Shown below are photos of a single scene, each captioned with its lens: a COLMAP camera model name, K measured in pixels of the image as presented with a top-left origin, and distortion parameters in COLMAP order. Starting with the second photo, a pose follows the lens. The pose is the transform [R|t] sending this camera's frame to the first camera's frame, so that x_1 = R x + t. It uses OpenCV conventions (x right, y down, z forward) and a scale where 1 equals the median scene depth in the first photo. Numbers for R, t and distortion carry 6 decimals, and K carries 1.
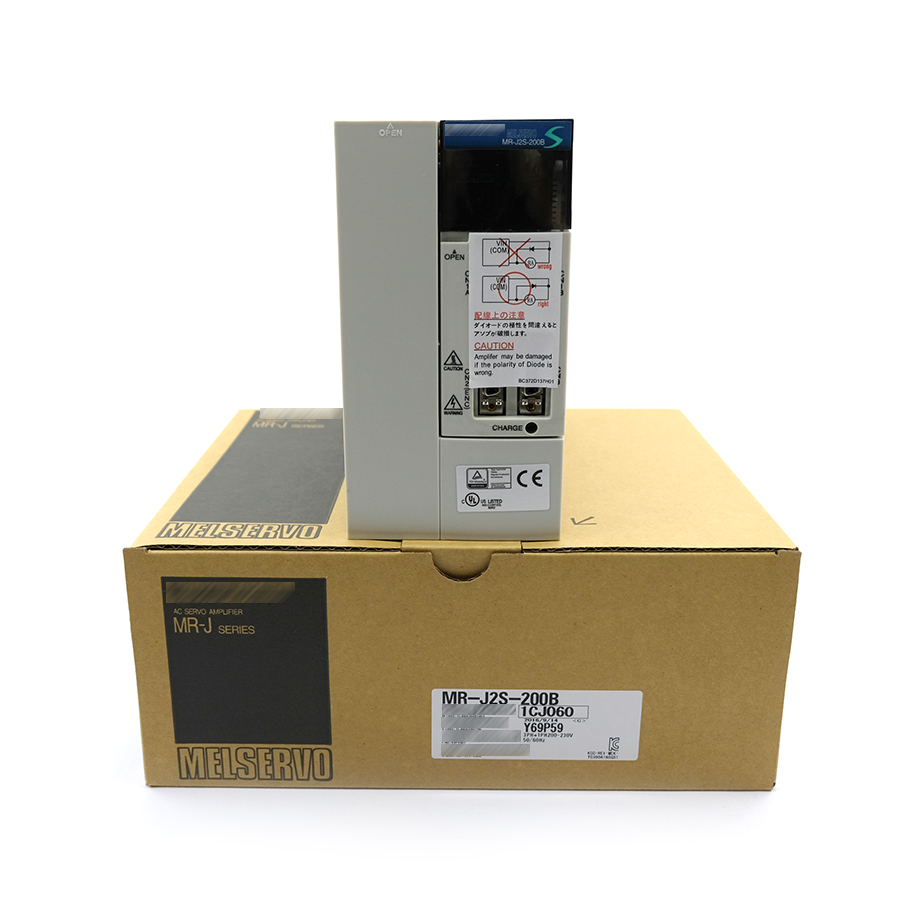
lens RADIAL K [[970.1, 0, 452.3], [0, 970.1, 439.9], [0, 0, 1]] dist [-0.042885, 0.000000]
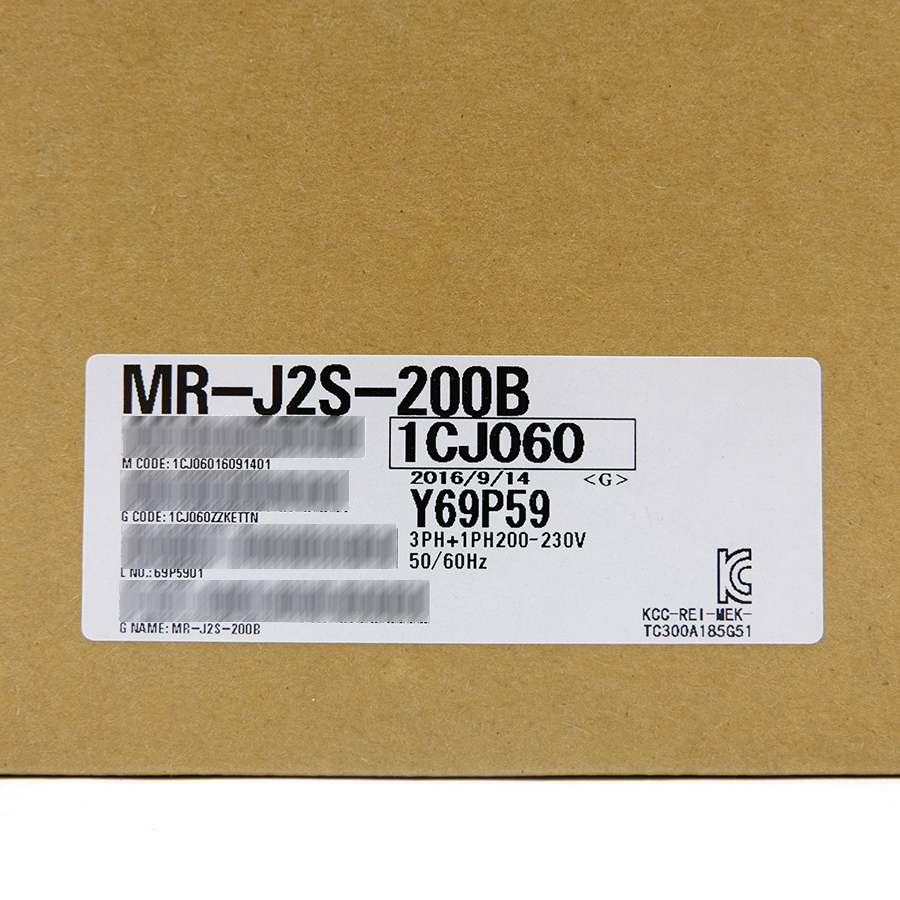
lens RADIAL K [[970.1, 0, 448.9], [0, 970.1, 450.9], [0, 0, 1]] dist [-0.042885, 0.000000]
pose [[0.999963, -0.002431, 0.008259, 0.083738], [0.004952, 0.947143, -0.320772, 0.375292], [-0.007043, 0.320801, 0.947120, 0.733457]]
